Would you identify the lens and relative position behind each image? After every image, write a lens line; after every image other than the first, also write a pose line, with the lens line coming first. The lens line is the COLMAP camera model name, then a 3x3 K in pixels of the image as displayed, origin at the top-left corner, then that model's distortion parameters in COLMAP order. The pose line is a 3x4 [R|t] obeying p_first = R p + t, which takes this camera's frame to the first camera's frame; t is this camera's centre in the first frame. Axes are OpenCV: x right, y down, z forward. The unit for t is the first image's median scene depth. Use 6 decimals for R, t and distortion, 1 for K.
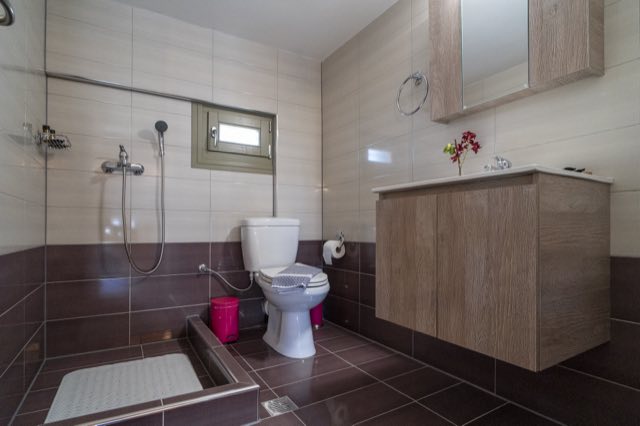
lens RADIAL K [[327.9, 0, 320.0], [0, 327.9, 227.1], [0, 0, 1]] dist [0.000504, 0.000092]
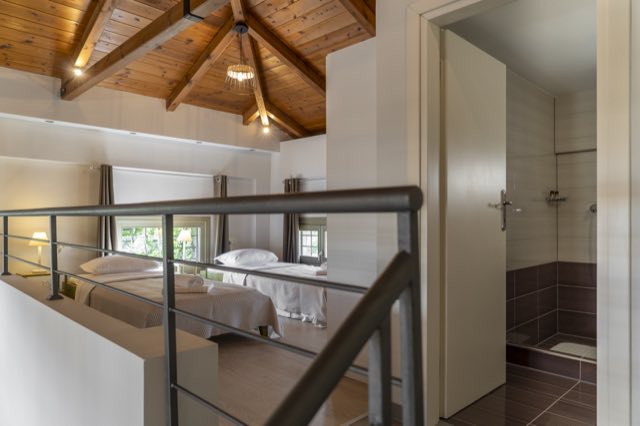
lens RADIAL K [[440.7, 0, 318.0], [0, 440.7, 223.0], [0, 0, 1]] dist [-0.006145, -0.001312]
pose [[0.232463, -0.002891, -0.972601, 0.966109], [0.006973, 0.999975, -0.001306, -0.137008], [0.972580, -0.006479, 0.232477, -0.616798]]
